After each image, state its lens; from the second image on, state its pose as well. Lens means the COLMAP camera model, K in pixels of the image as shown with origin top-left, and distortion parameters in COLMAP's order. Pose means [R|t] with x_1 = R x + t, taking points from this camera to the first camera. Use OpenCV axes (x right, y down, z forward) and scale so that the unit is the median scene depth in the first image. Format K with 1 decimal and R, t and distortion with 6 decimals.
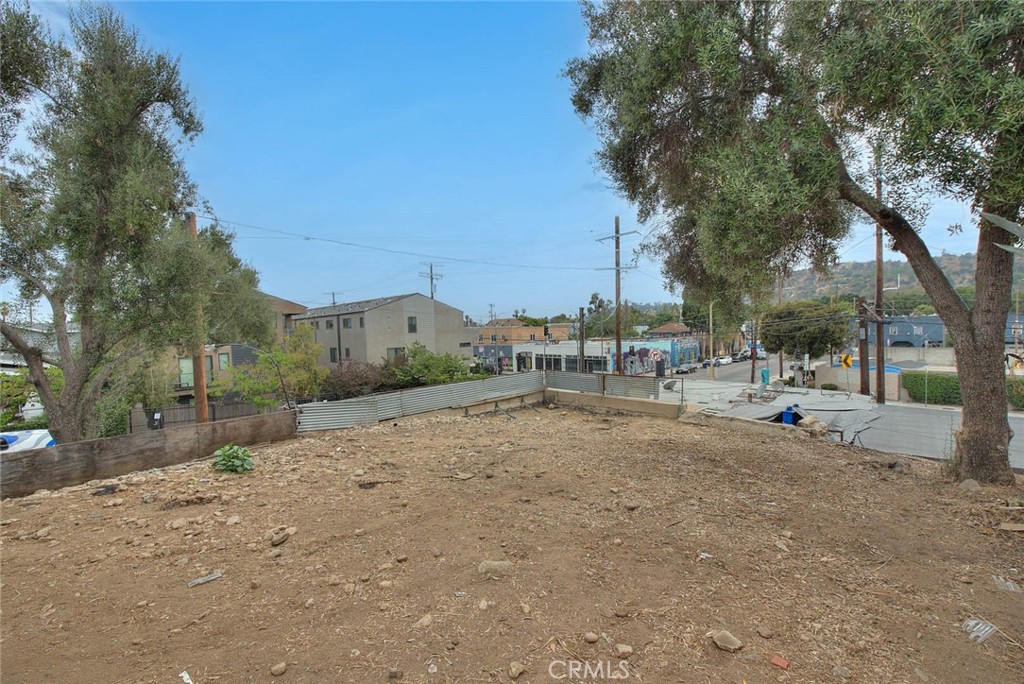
lens RADIAL K [[403.7, 0, 499.0], [0, 403.7, 331.7], [0, 0, 1]] dist [-0.002816, -0.001064]
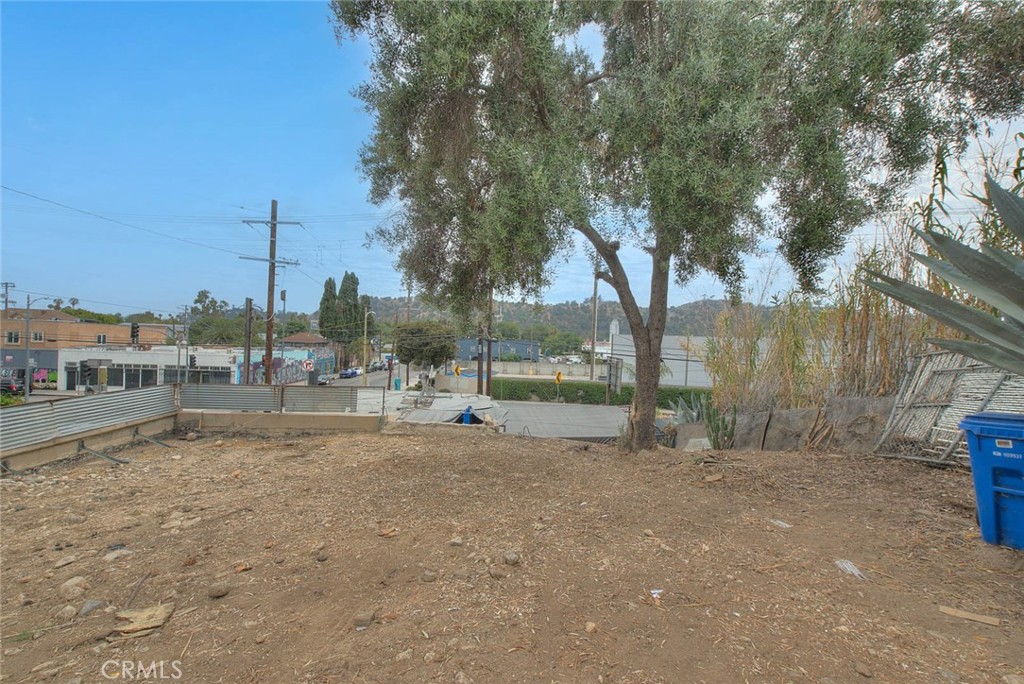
lens RADIAL K [[403.7, 0, 509.1], [0, 403.7, 344.8], [0, 0, 1]] dist [-0.002816, -0.001064]
pose [[0.629088, 0.044470, 0.776061, -0.068553], [-0.047596, 0.998693, -0.018645, 0.016621], [-0.775875, -0.025208, 0.630382, 0.148712]]
